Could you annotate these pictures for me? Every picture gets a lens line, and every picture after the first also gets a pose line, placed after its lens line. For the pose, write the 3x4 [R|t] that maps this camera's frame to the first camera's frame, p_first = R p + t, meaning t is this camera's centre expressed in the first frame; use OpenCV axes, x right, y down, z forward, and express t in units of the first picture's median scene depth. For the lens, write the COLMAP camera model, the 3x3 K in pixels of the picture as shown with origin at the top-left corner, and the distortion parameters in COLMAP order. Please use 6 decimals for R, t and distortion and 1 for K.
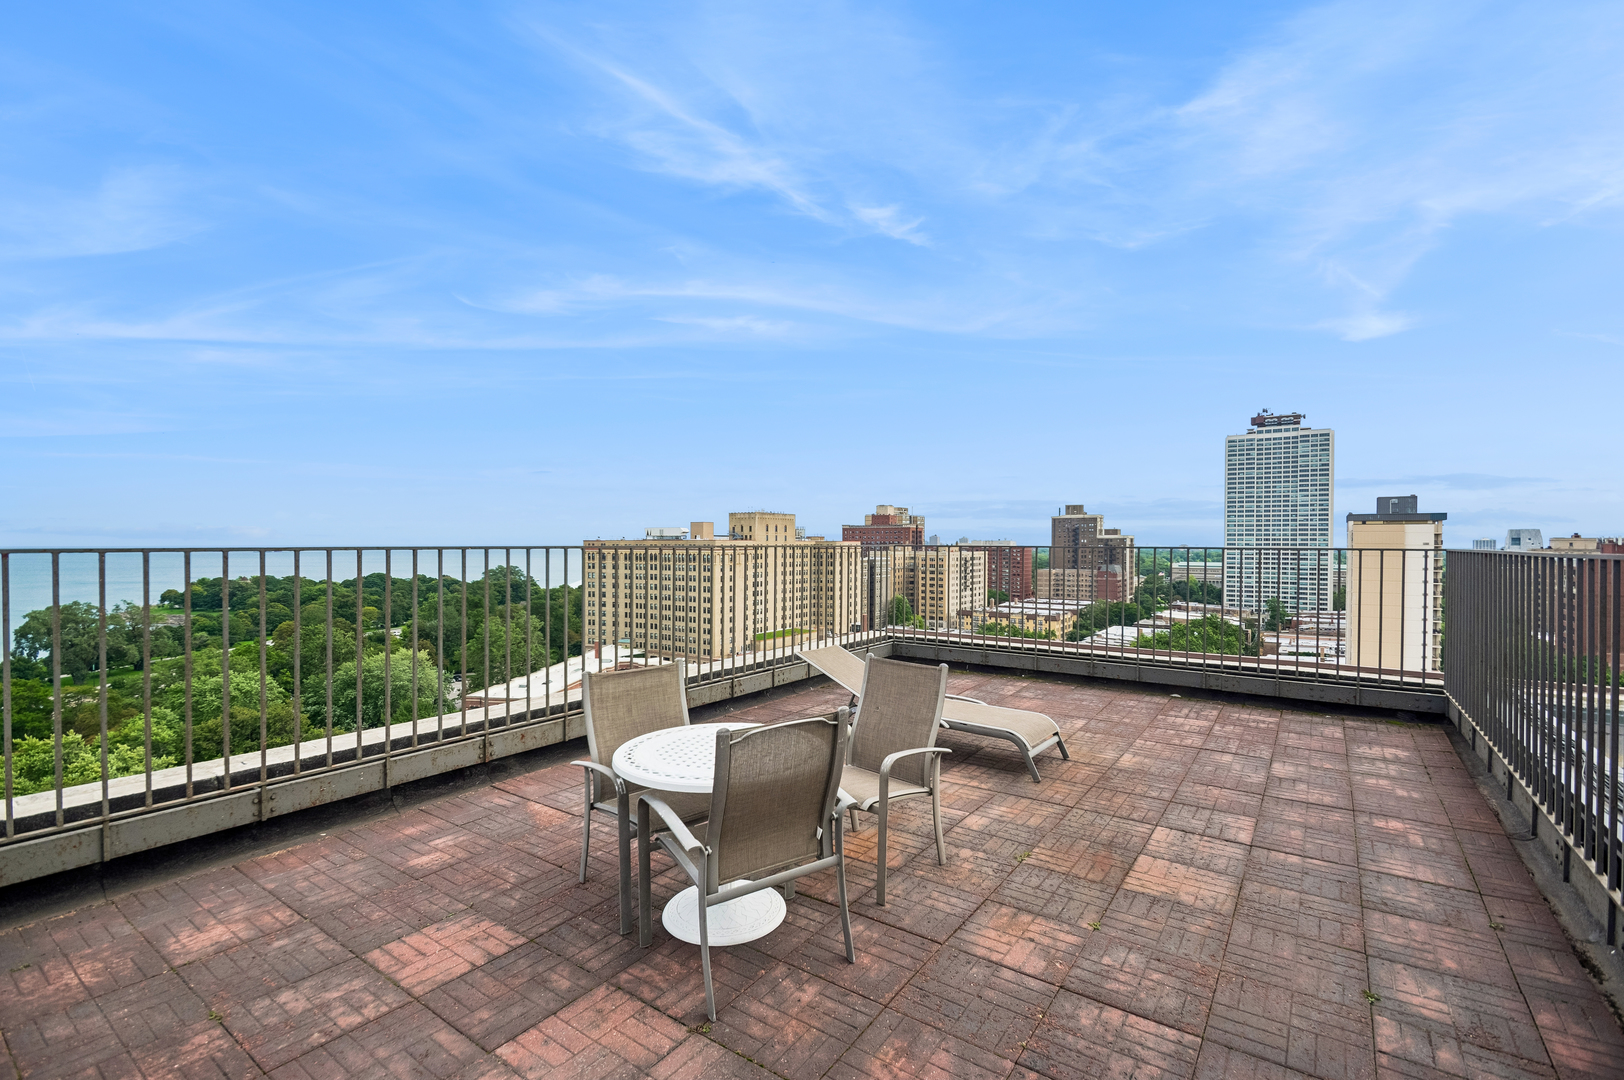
lens RADIAL K [[736.5, 0, 815.7], [0, 736.5, 537.6], [0, 0, 1]] dist [0.005956, -0.012745]
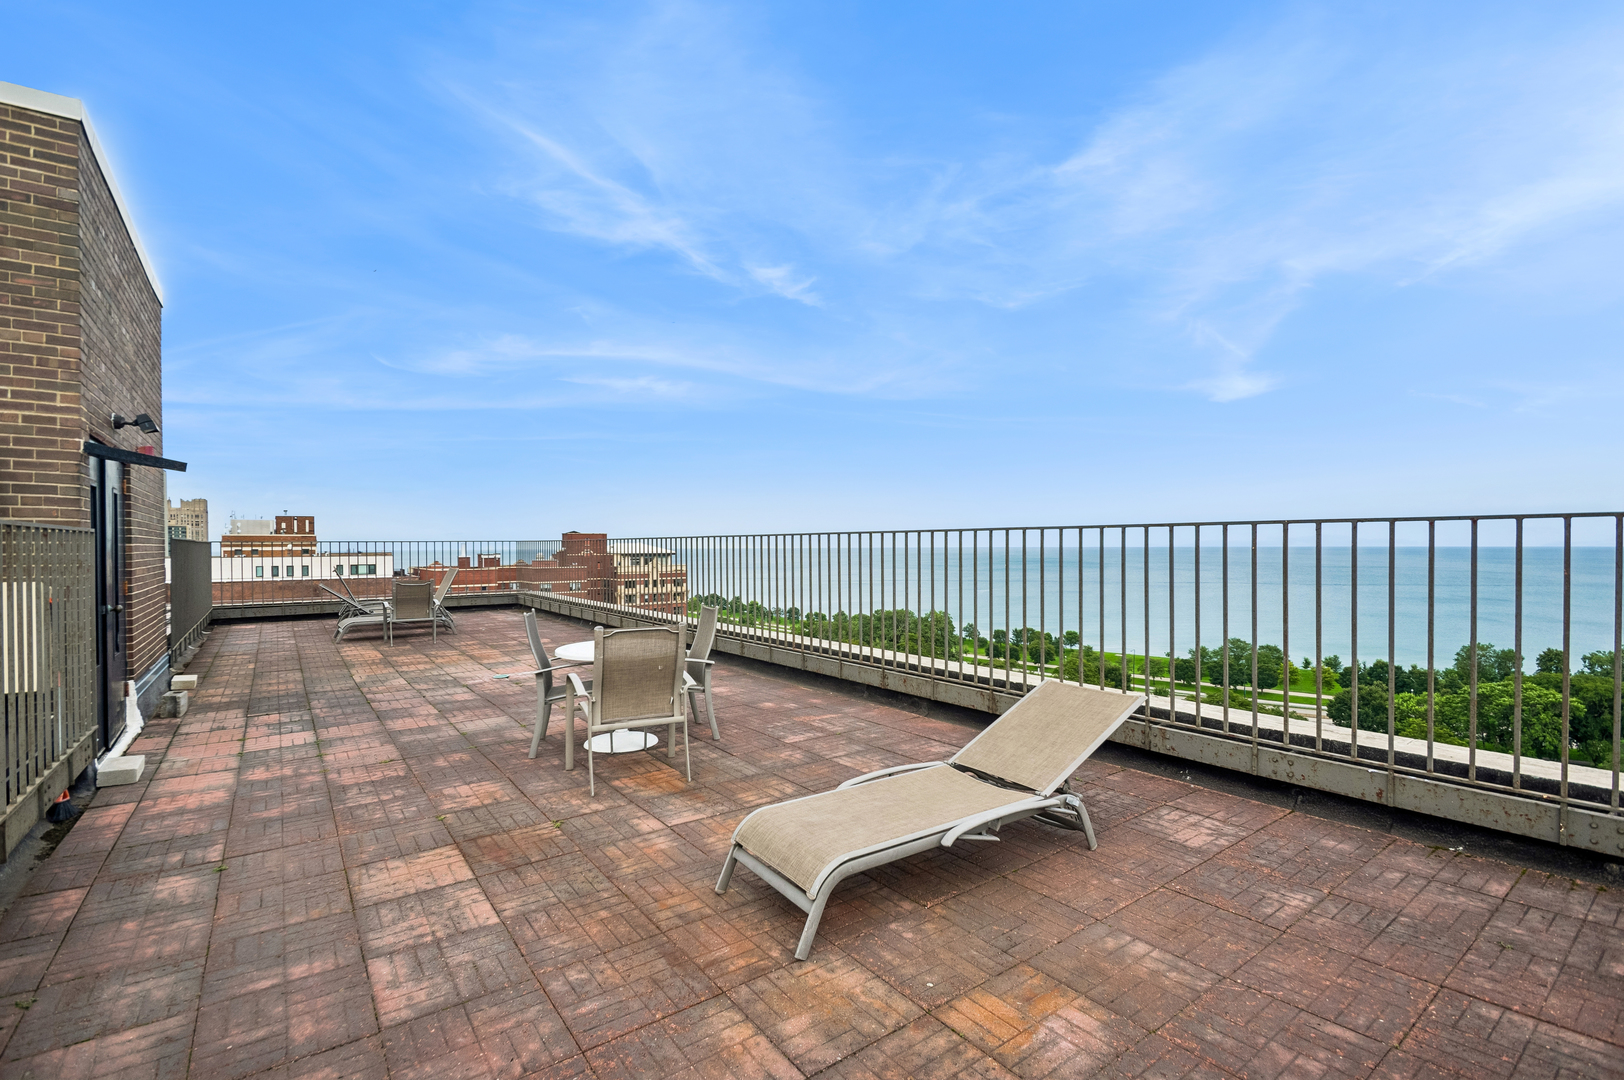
lens RADIAL K [[618.4, 0, 812.0], [0, 618.4, 540.0], [0, 0, 1]] dist [-0.000996, -0.000298]
pose [[-0.248254, 0.003866, -0.968687, 1.039188], [0.014693, 0.999892, 0.000225, 0.008808], [0.968584, -0.014177, -0.248284, 1.537627]]
